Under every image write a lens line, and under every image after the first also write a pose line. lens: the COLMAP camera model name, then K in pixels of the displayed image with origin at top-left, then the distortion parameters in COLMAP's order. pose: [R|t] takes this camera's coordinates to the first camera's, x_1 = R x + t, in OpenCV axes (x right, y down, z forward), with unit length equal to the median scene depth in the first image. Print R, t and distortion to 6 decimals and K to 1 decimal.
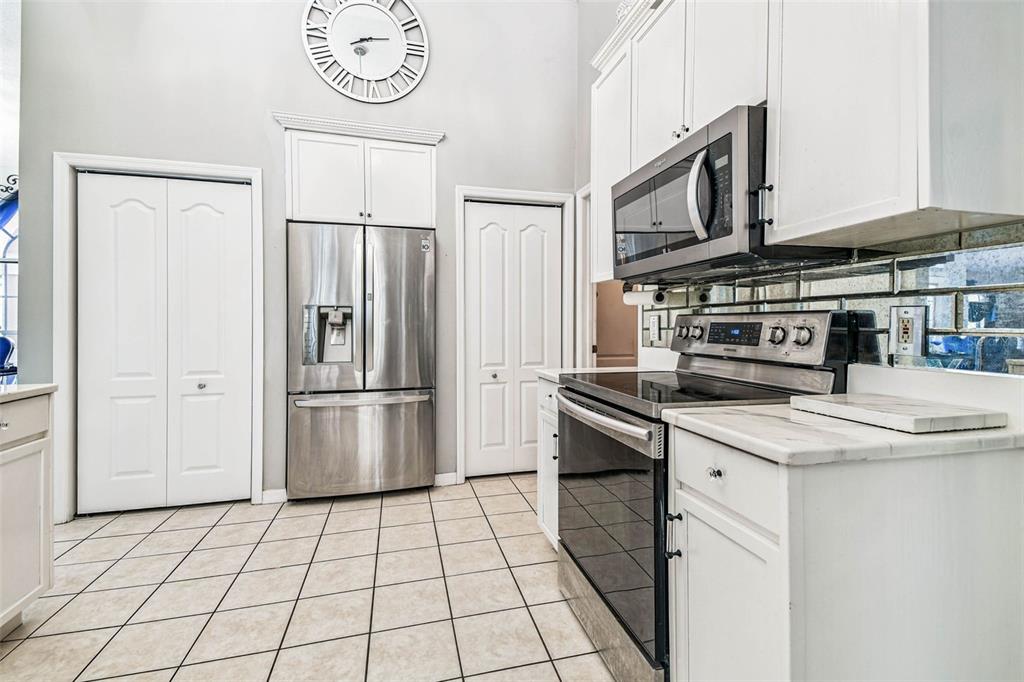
lens RADIAL K [[459.3, 0, 513.7], [0, 459.3, 321.5], [0, 0, 1]] dist [0.034013, -0.000740]
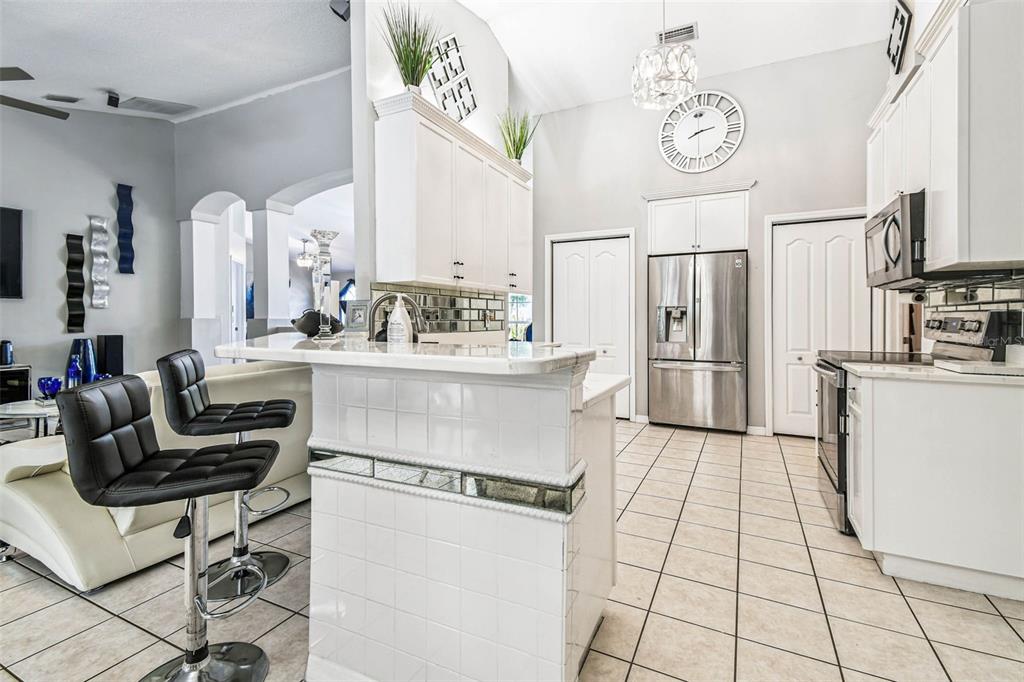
lens RADIAL K [[459.3, 0, 513.7], [0, 459.3, 321.5], [0, 0, 1]] dist [0.034013, -0.000740]
pose [[0.752979, 0.006577, -0.658012, 0.240566], [0.002334, 0.999917, 0.012665, -0.003615], [0.658040, -0.011072, 0.752901, -0.571334]]
